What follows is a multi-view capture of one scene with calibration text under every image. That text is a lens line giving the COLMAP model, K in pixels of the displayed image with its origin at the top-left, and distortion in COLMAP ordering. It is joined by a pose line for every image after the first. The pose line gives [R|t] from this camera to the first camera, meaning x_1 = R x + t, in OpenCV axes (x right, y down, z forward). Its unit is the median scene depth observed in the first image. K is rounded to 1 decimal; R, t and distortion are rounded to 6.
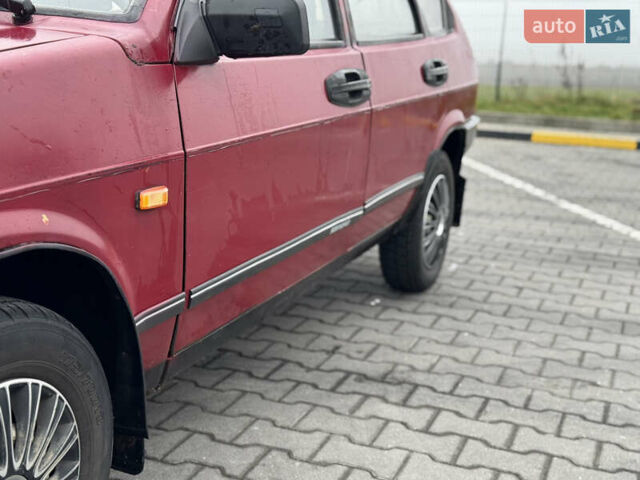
lens RADIAL K [[891.4, 0, 317.5], [0, 891.4, 242.7], [0, 0, 1]] dist [0.124459, -0.007256]
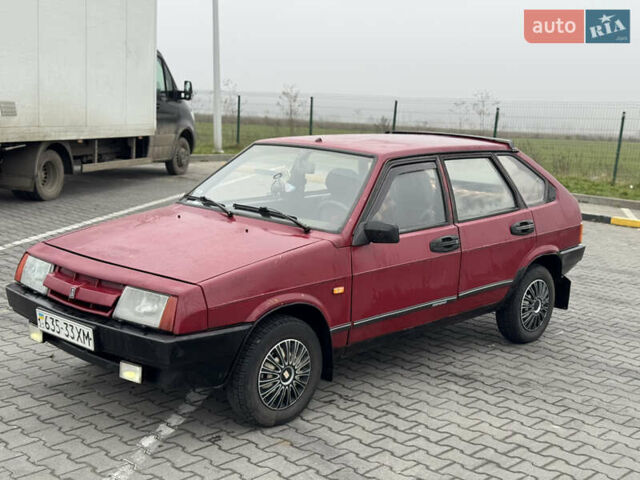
lens RADIAL K [[891.4, 0, 317.5], [0, 891.4, 242.7], [0, 0, 1]] dist [0.124459, -0.007256]
pose [[0.928172, 0.060490, -0.367202, 0.610877], [-0.083443, 0.995406, -0.046943, -0.043285], [0.362675, 0.074211, 0.928956, -1.342439]]
